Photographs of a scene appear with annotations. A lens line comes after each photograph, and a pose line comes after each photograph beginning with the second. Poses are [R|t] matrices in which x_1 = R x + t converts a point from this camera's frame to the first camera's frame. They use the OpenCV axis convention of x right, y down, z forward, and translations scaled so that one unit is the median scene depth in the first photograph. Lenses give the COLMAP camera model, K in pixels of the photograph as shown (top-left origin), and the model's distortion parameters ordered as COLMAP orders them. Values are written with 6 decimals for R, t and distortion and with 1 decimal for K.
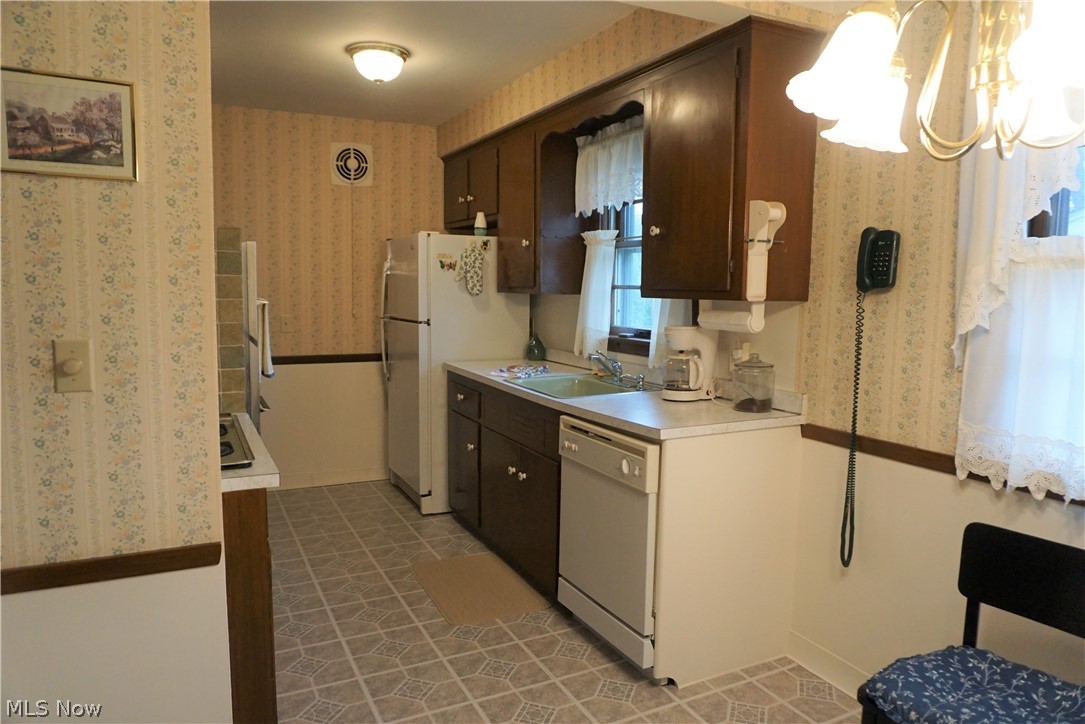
lens RADIAL K [[735.6, 0, 539.1], [0, 735.6, 362.6], [0, 0, 1]] dist [-0.033947, 0.013751]
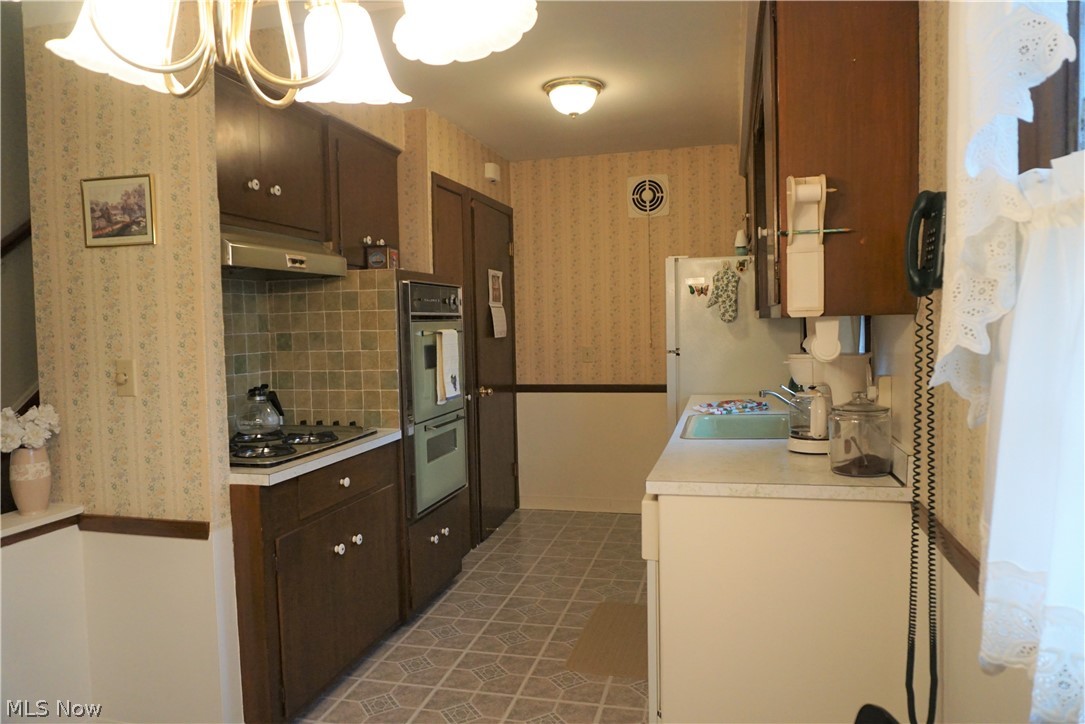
lens RADIAL K [[735.6, 0, 537.5], [0, 735.6, 361.2], [0, 0, 1]] dist [-0.033947, 0.013751]
pose [[0.748344, 0.006342, -0.663280, 0.579637], [-0.038264, 0.998702, -0.033623, -0.007090], [0.662206, 0.050541, 0.747615, 0.299570]]
